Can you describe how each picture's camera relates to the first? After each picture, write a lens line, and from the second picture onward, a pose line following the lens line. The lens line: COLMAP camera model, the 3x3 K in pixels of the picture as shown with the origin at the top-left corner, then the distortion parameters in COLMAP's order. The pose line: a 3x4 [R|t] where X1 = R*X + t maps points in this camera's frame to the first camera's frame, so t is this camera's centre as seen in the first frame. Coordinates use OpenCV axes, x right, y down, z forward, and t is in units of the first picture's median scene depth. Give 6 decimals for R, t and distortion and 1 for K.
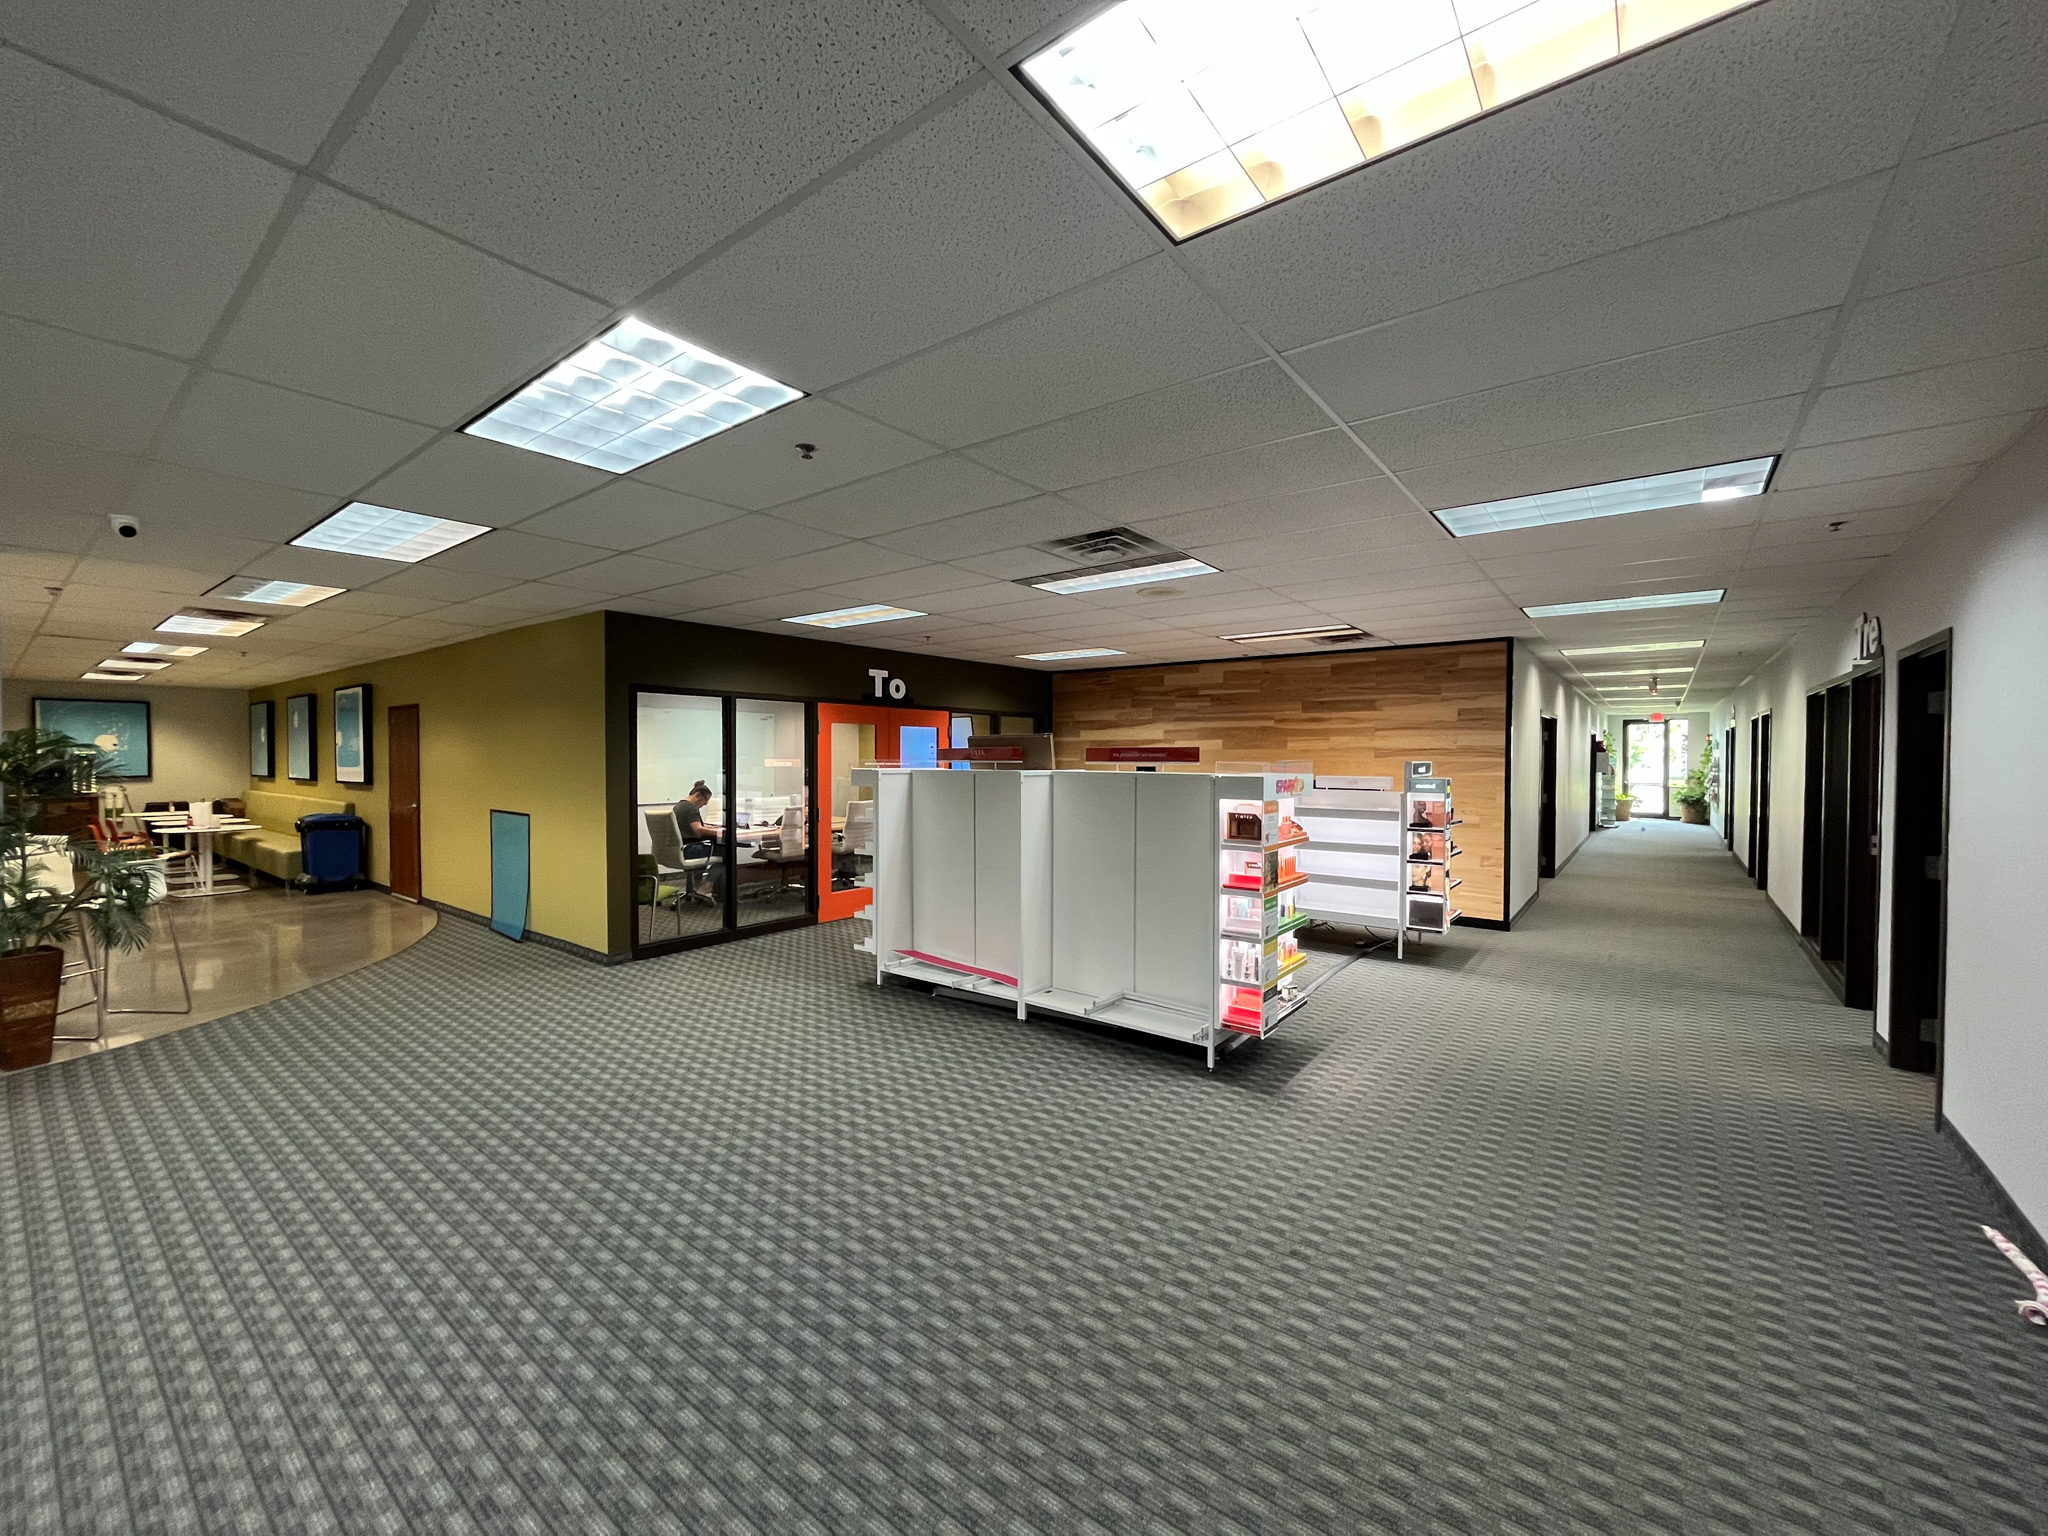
lens RADIAL K [[823.4, 0, 1031.8], [0, 823.4, 769.8], [0, 0, 1]] dist [-0.002816, -0.003126]
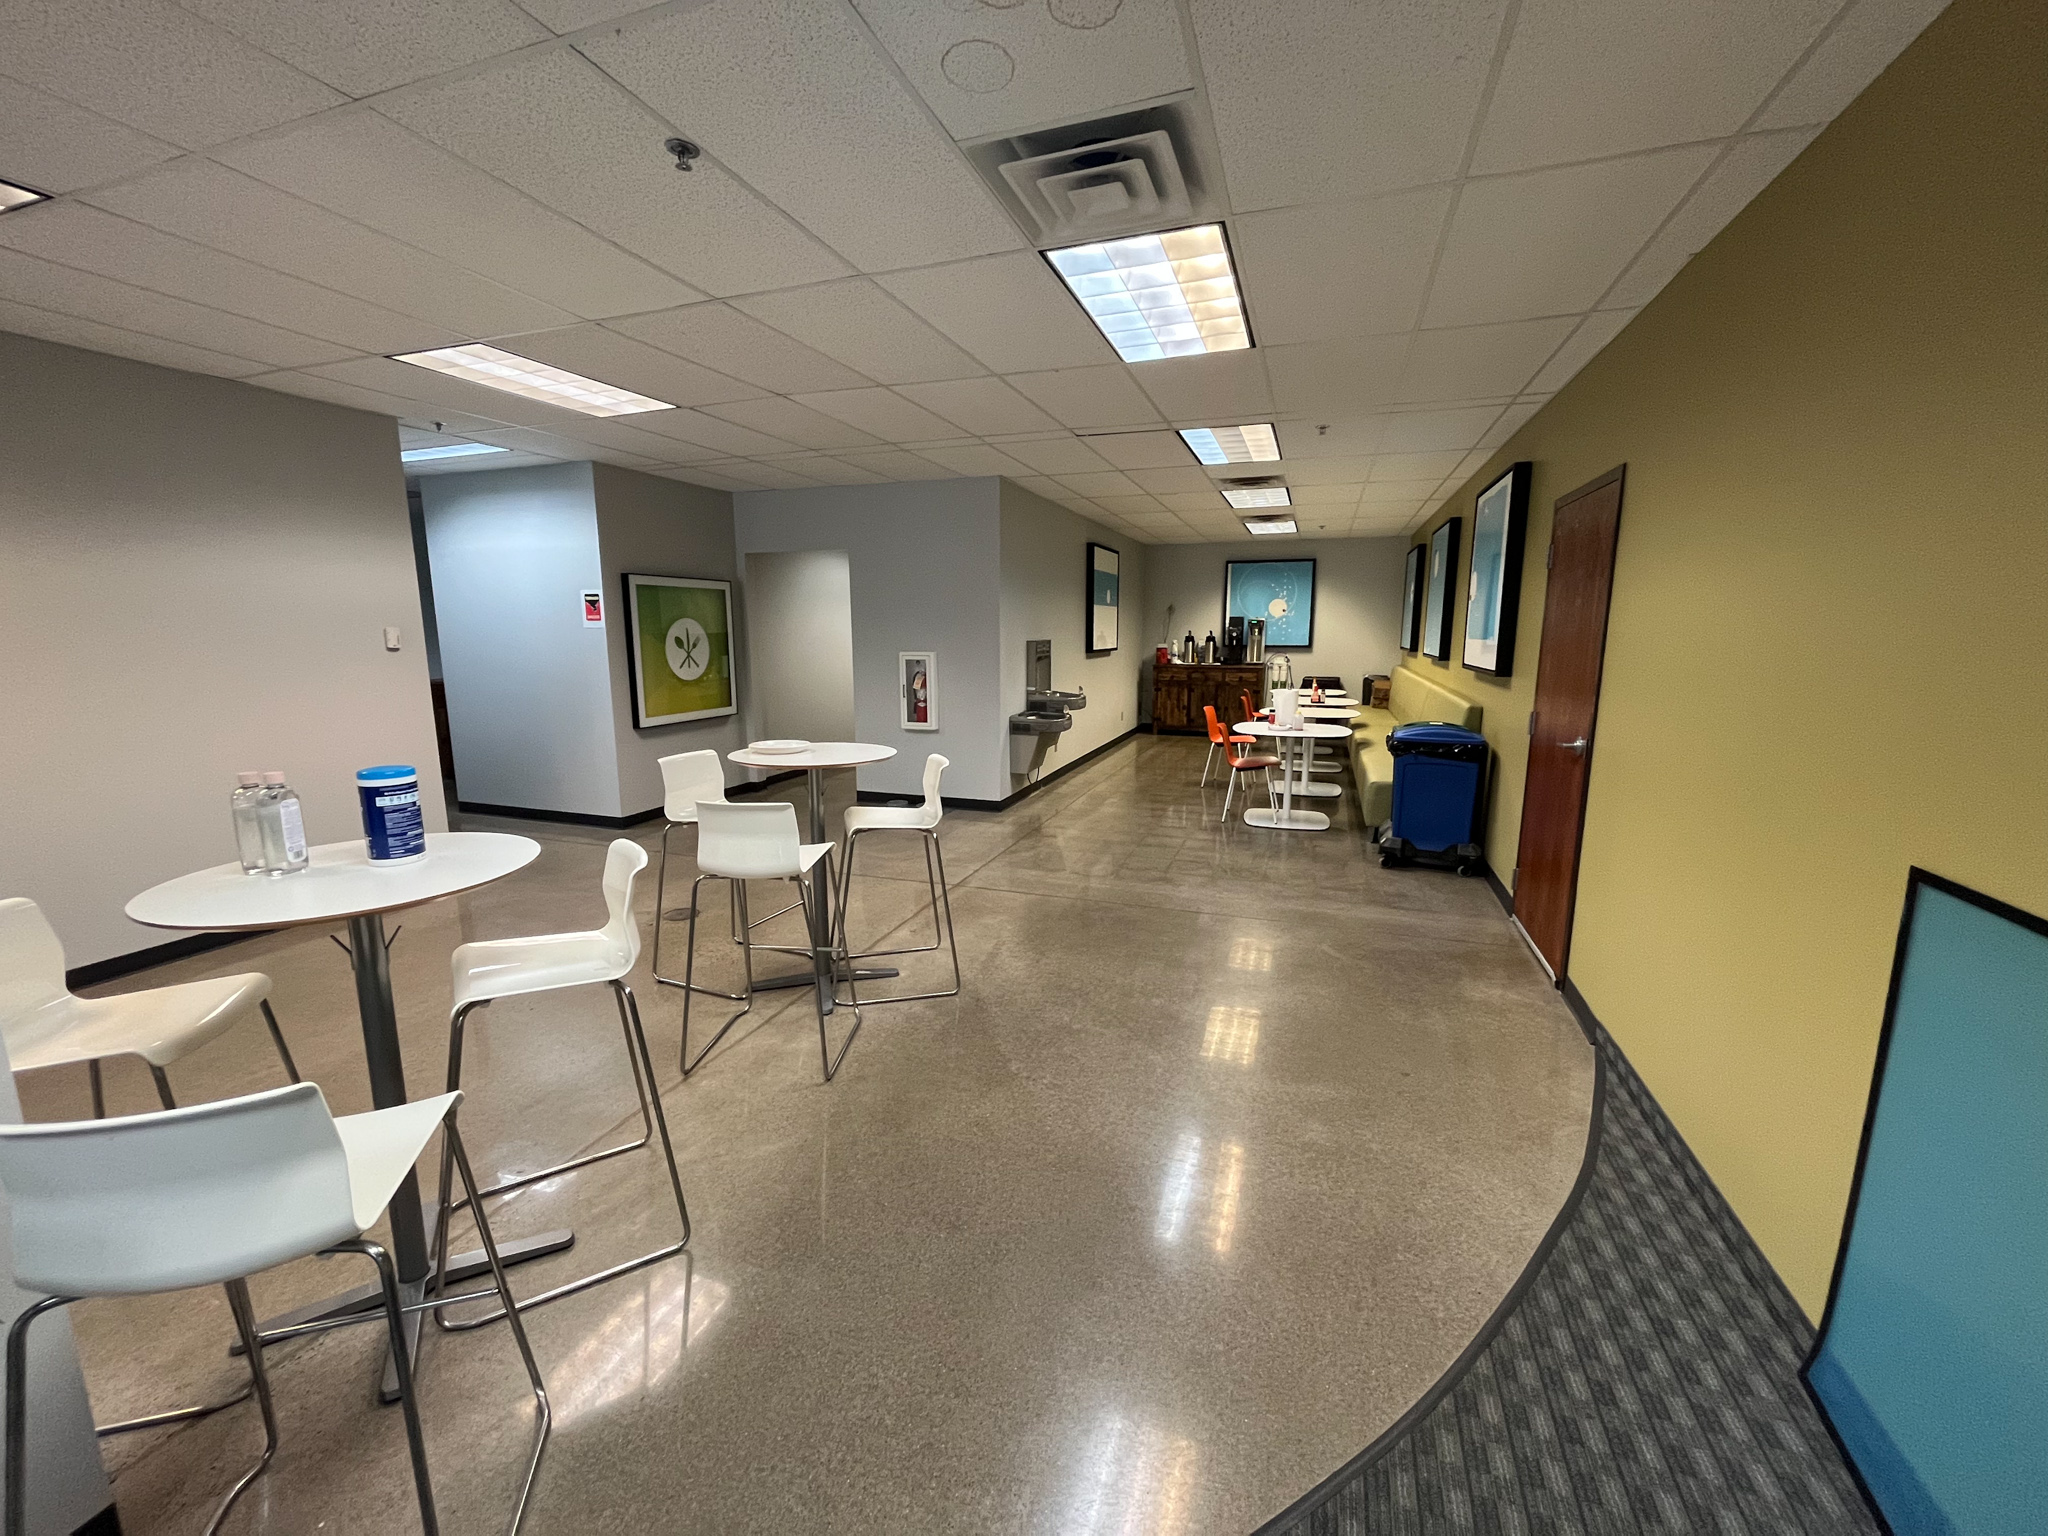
lens RADIAL K [[823.4, 0, 1031.5], [0, 823.4, 774.9], [0, 0, 1]] dist [-0.002816, -0.003126]
pose [[0.311422, 0.167337, -0.935422, -0.402227], [-0.013752, 0.985064, 0.171639, -0.004481], [0.950172, -0.040589, 0.309072, 0.547201]]
